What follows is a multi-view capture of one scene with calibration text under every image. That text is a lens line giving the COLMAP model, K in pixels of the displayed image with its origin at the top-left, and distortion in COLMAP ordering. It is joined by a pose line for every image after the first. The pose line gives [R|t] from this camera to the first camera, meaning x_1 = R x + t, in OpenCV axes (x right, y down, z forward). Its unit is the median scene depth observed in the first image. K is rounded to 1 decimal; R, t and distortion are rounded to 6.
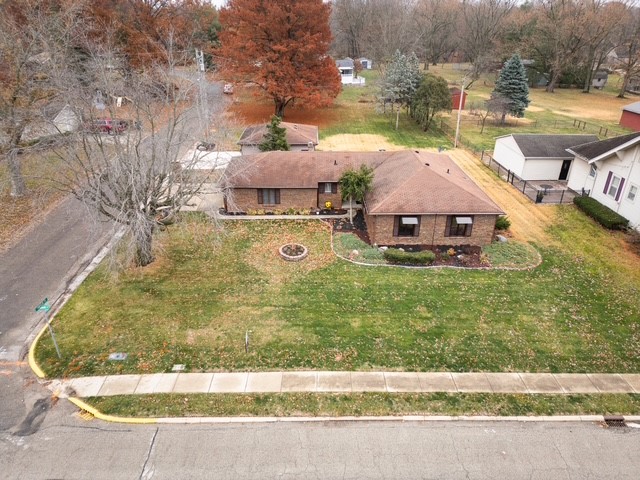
lens RADIAL K [[442.4, 0, 320.0], [0, 442.4, 240.0], [0, 0, 1]] dist [0.069643, -0.001036]
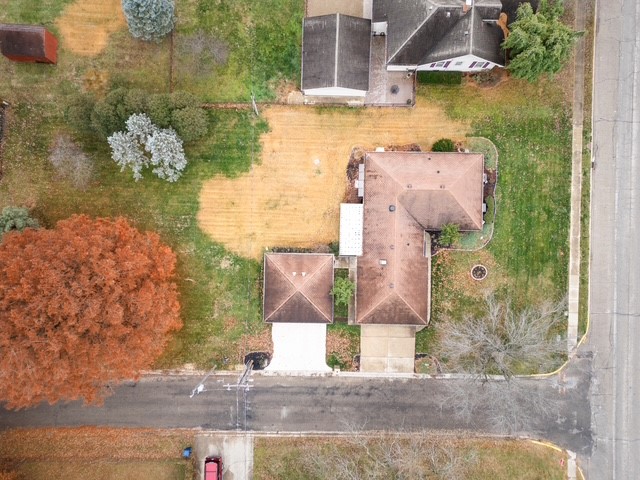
lens RADIAL K [[442.4, 0, 320.0], [0, 442.4, 240.0], [0, 0, 1]] dist [0.069643, -0.001036]
pose [[0.037382, -0.999233, -0.011647, 0.057460], [0.444214, 0.006176, 0.895899, -1.588390], [-0.895141, -0.038665, 0.444104, 0.642128]]
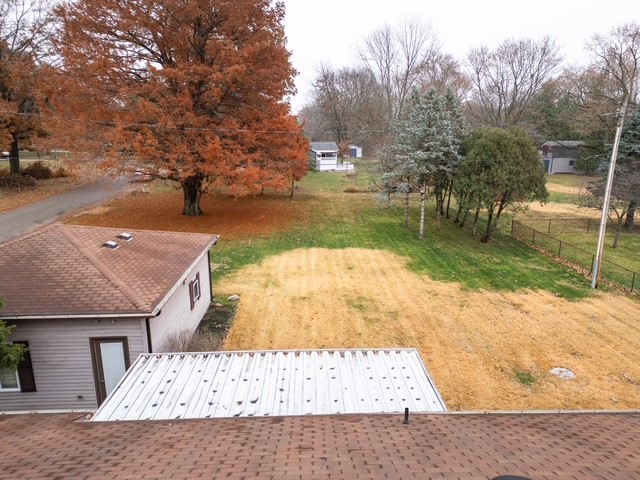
lens RADIAL K [[442.4, 0, 320.0], [0, 442.4, 240.0], [0, 0, 1]] dist [0.069643, -0.001036]
pose [[0.999867, -0.007837, 0.014316, 0.100505], [0.010752, 0.976207, -0.216575, -0.254385], [-0.012278, 0.216700, 0.976161, 0.946559]]
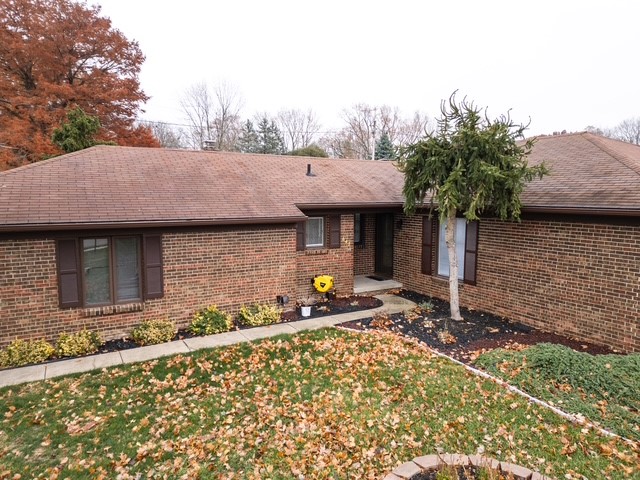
lens RADIAL K [[444.3, 0, 320.0], [0, 444.3, 240.0], [0, 0, 1]] dist [0.043029, -0.001681]
pose [[0.880296, -0.058194, 0.470842, -0.128603], [0.217610, 0.931418, -0.291729, -0.019230], [-0.421574, 0.359268, 0.832587, 0.742472]]
